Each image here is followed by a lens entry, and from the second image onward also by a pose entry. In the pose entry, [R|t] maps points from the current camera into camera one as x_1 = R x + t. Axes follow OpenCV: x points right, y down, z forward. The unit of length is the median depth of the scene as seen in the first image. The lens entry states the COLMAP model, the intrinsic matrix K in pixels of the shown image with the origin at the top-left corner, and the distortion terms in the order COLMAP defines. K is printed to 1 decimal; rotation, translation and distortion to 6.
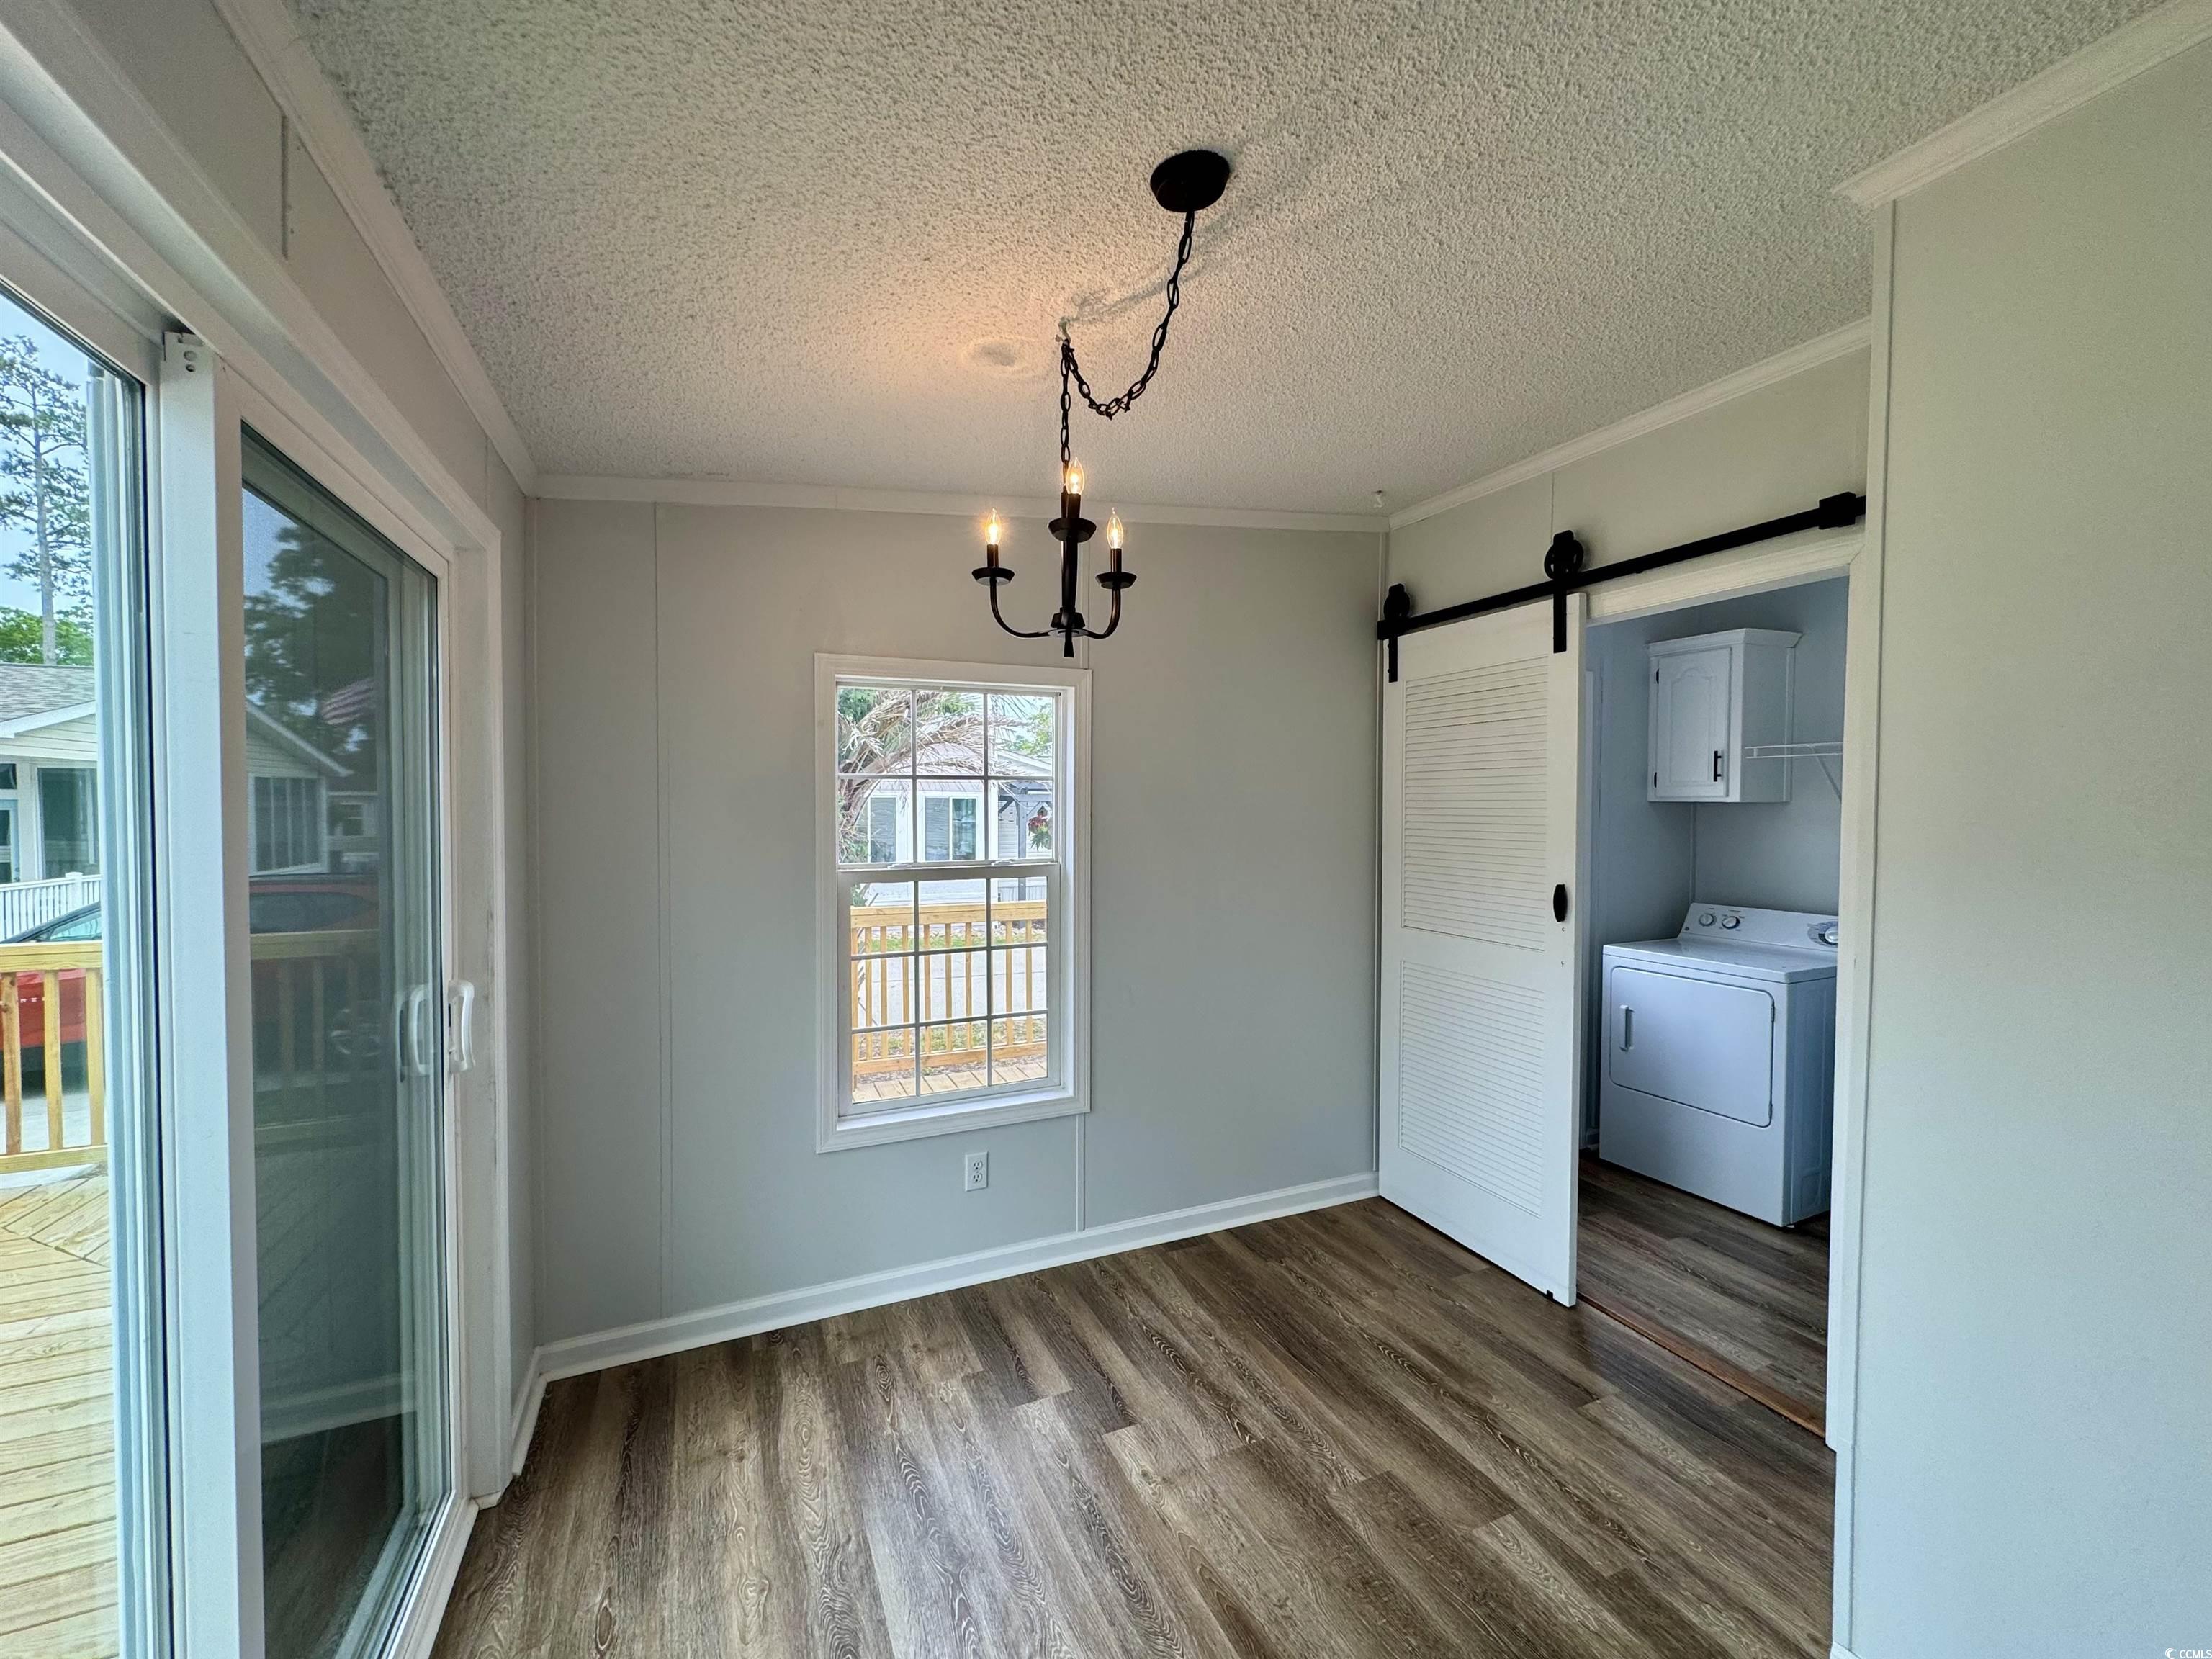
lens RADIAL K [[877.9, 0, 1103.4], [0, 877.9, 828.2], [0, 0, 1]] dist [0.000572, -0.000056]
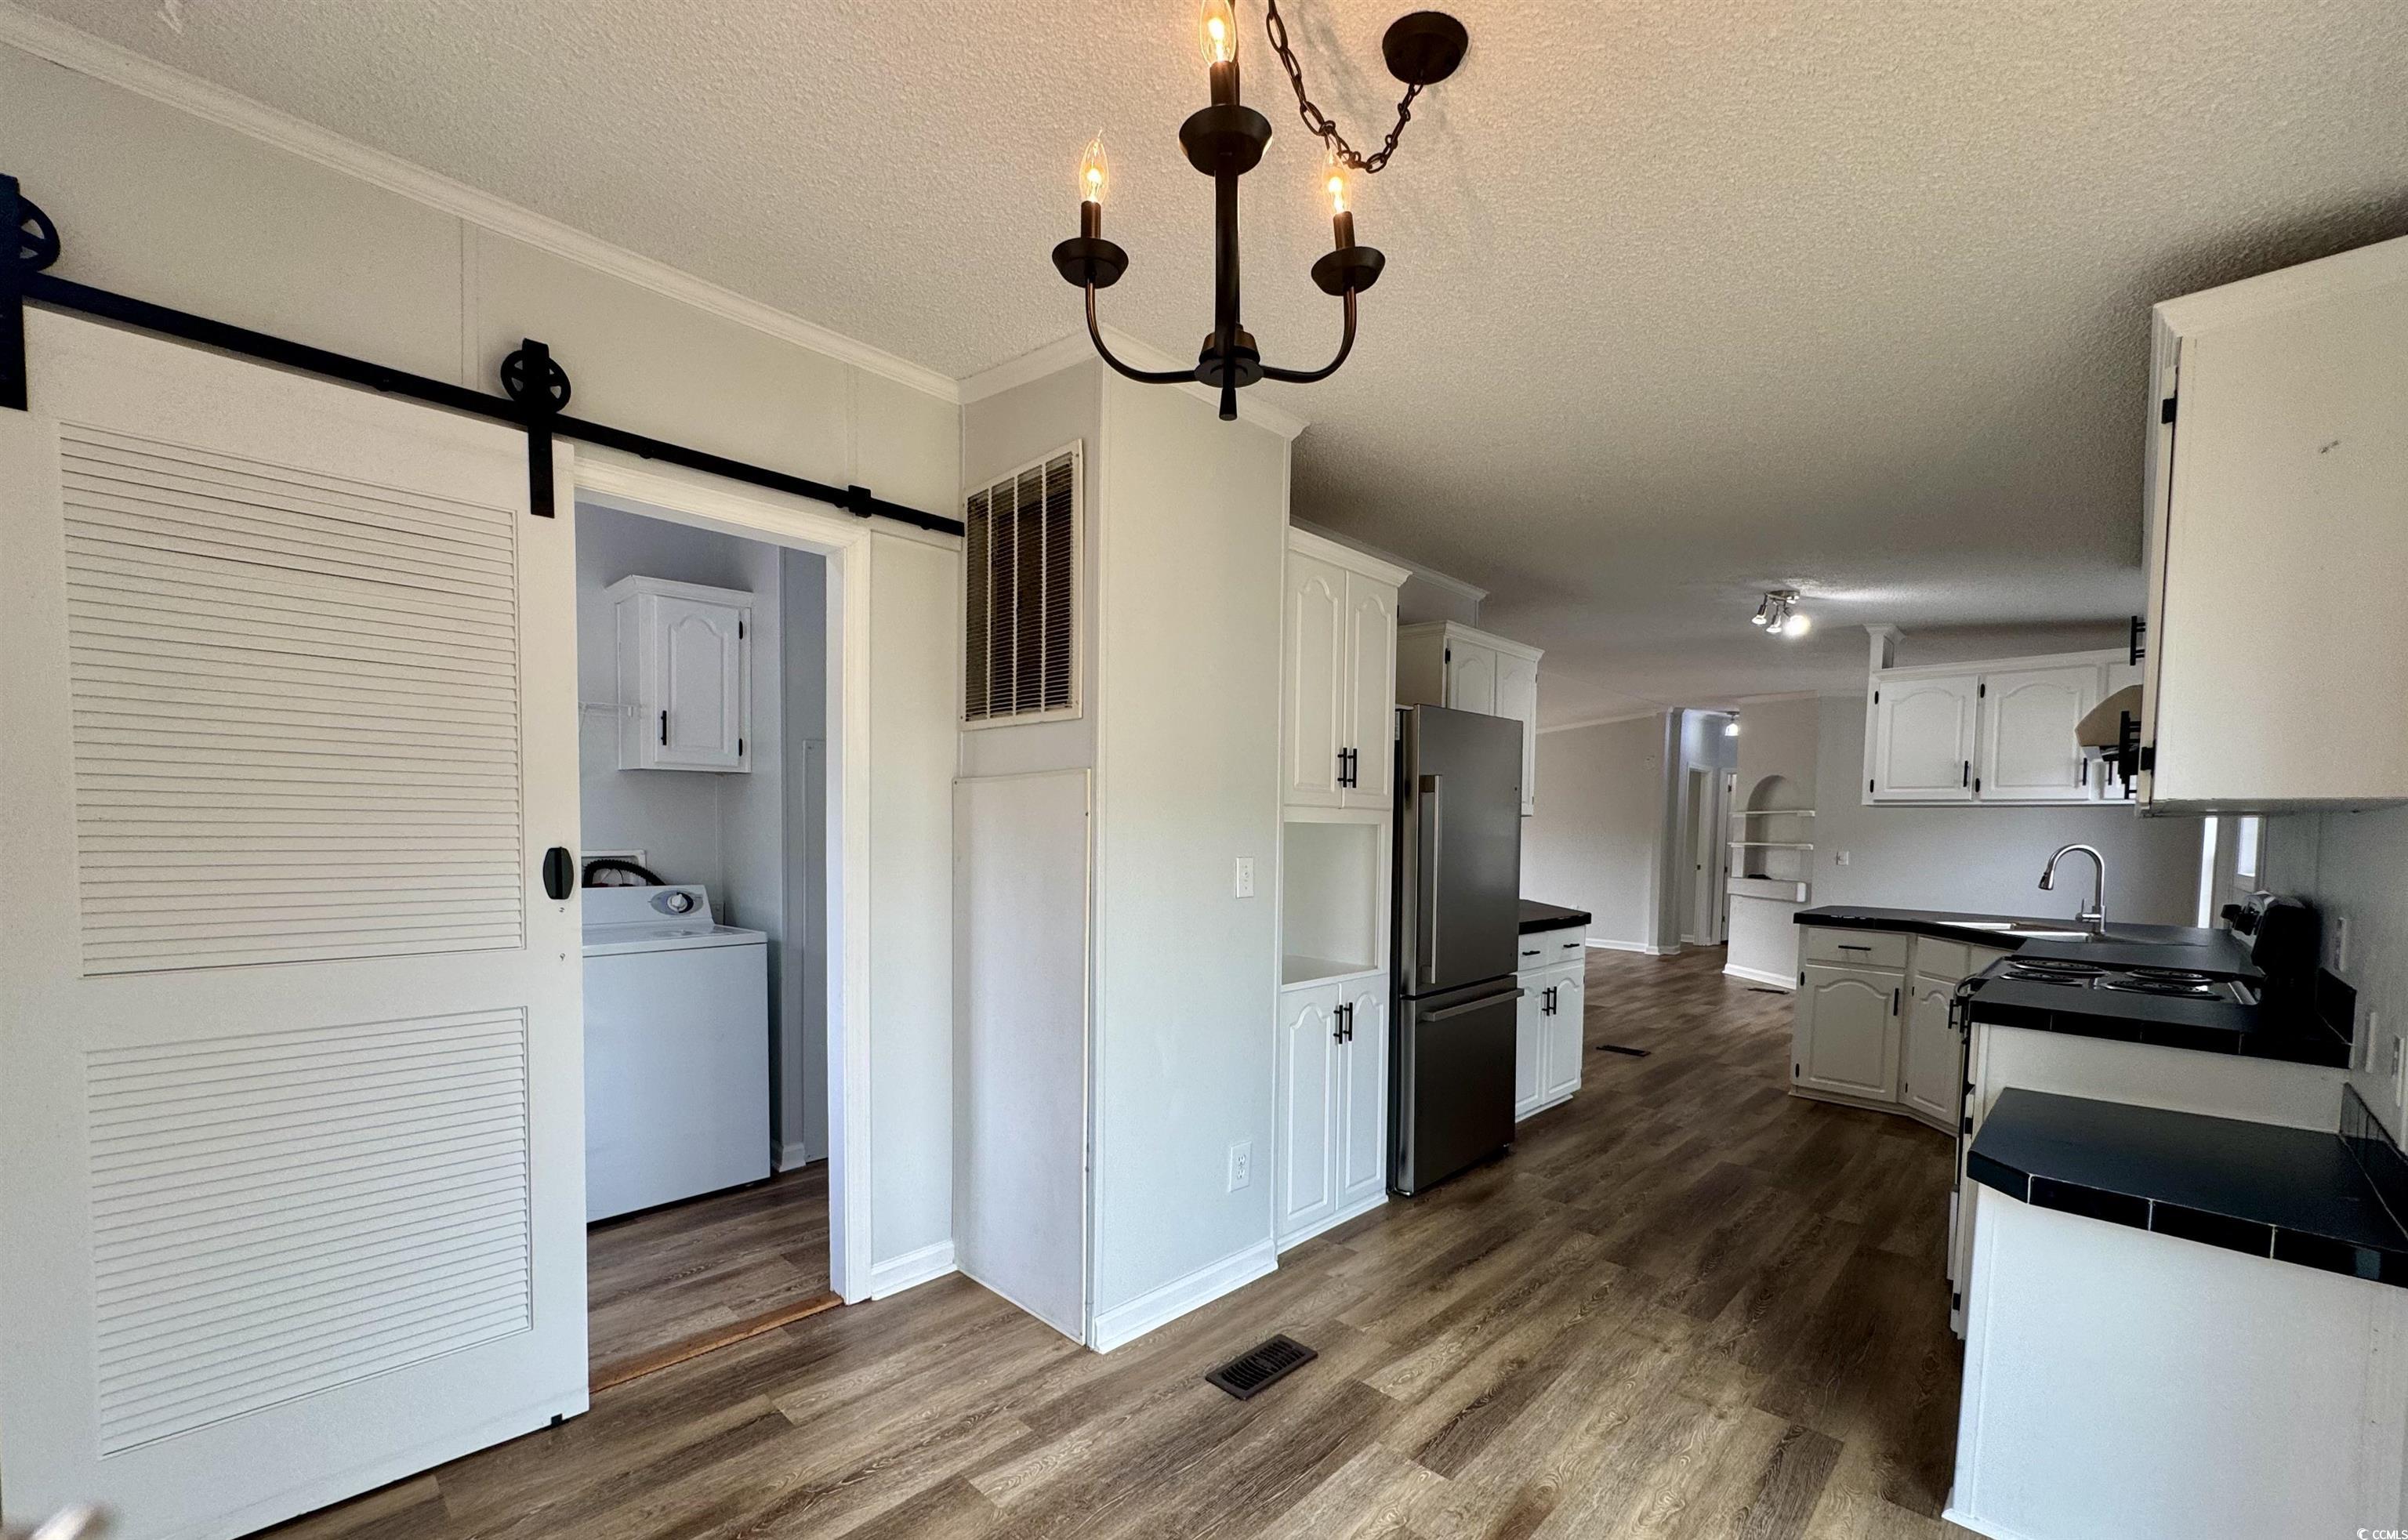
lens RADIAL K [[959.4, 0, 1203.7], [0, 959.4, 872.6], [0, 0, 1]] dist [-0.000404, -0.000034]
pose [[-0.371391, -0.052312, 0.927002, -0.473367], [0.011428, 0.998078, 0.060902, 0.050570], [-0.928406, 0.033213, -0.370080, 0.947018]]
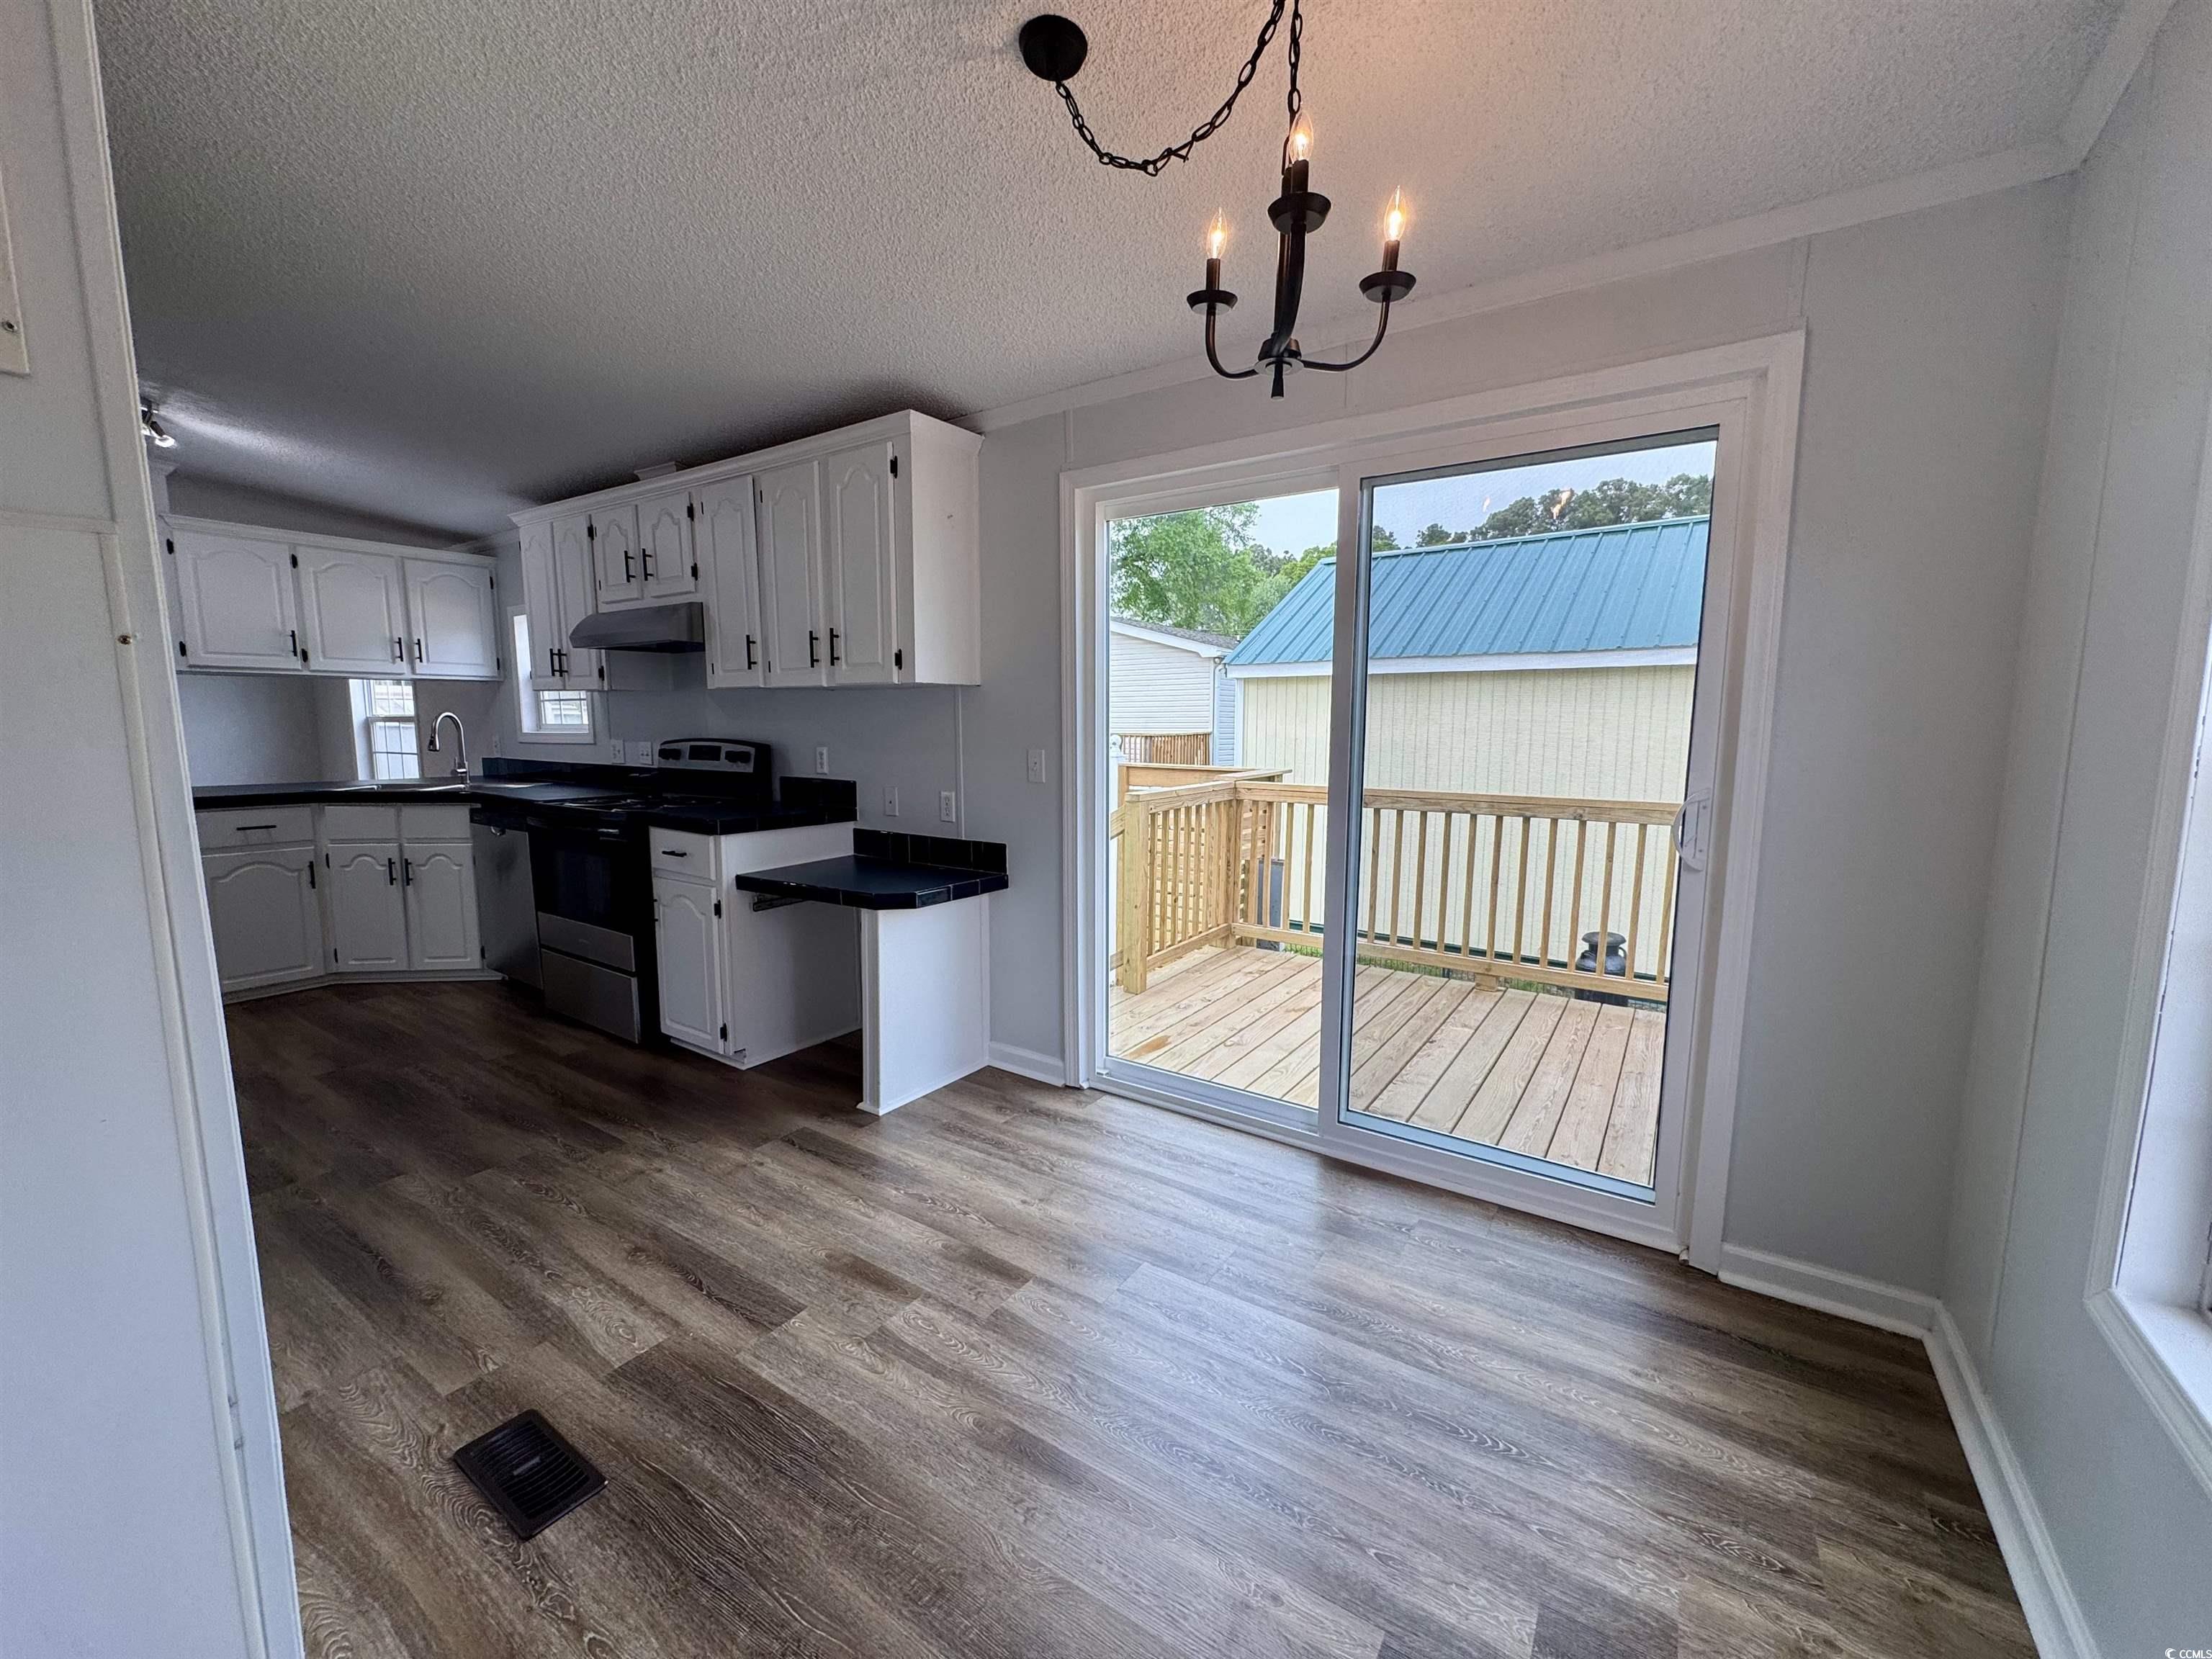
lens RADIAL K [[881.3, 0, 1094.7], [0, 881.3, 843.4], [0, 0, 1]] dist [-0.000163, 0.000006]
pose [[-0.849956, 0.067496, -0.522512, 0.414212], [-0.020579, 0.986750, 0.160940, 0.068004], [0.526451, 0.147545, -0.837305, 1.237288]]
